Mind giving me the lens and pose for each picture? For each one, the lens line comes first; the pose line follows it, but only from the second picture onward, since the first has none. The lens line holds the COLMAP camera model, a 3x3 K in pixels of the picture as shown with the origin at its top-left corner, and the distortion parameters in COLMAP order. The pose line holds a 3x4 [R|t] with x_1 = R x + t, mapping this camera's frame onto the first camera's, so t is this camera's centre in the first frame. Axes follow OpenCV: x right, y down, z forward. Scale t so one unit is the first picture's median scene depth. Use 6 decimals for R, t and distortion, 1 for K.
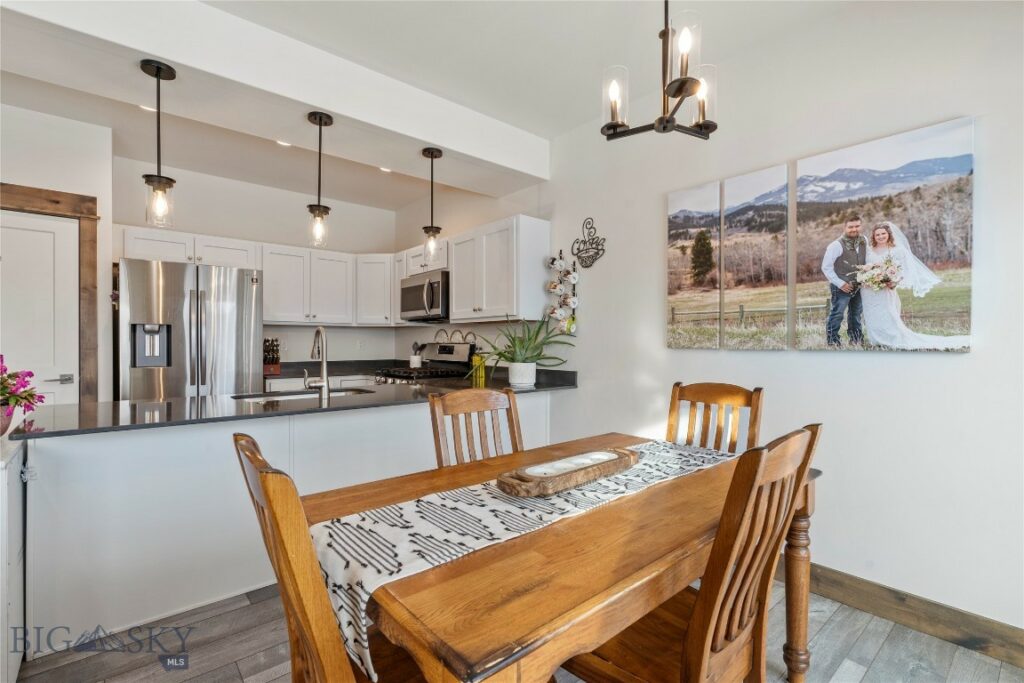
lens RADIAL K [[464.5, 0, 510.7], [0, 464.5, 343.3], [0, 0, 1]] dist [0.001039, 0.000238]
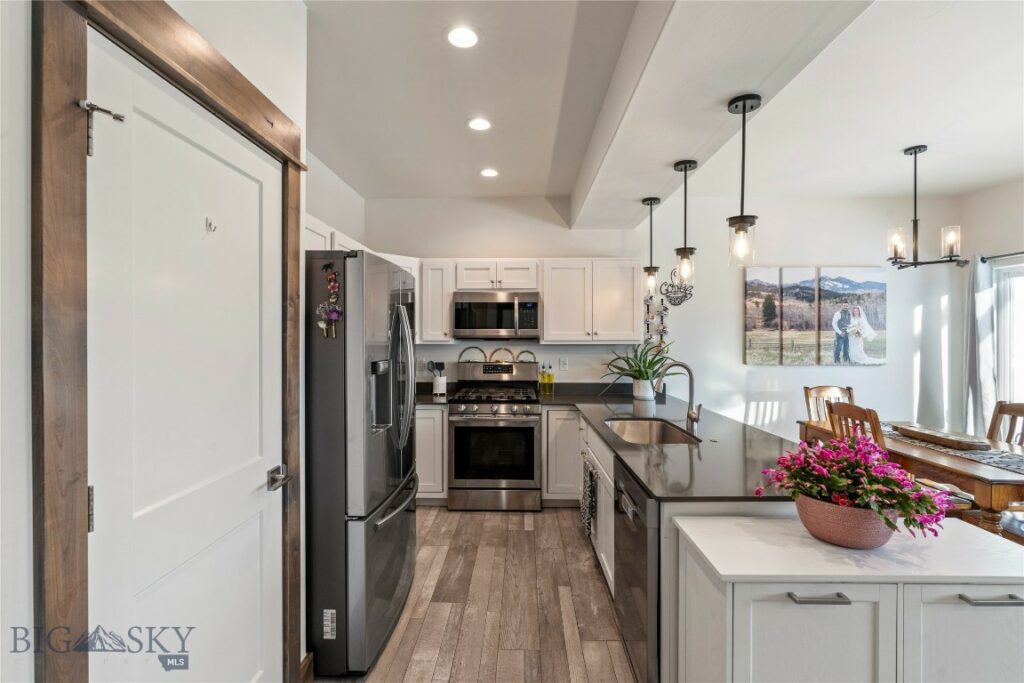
lens RADIAL K [[464.5, 0, 511.9], [0, 464.5, 341.1], [0, 0, 1]] dist [0.001039, 0.000238]
pose [[0.664201, -0.003080, 0.747547, -1.623891], [0.002810, 0.999995, 0.001623, -0.088925], [-0.747548, 0.001023, 0.664207, 0.653060]]
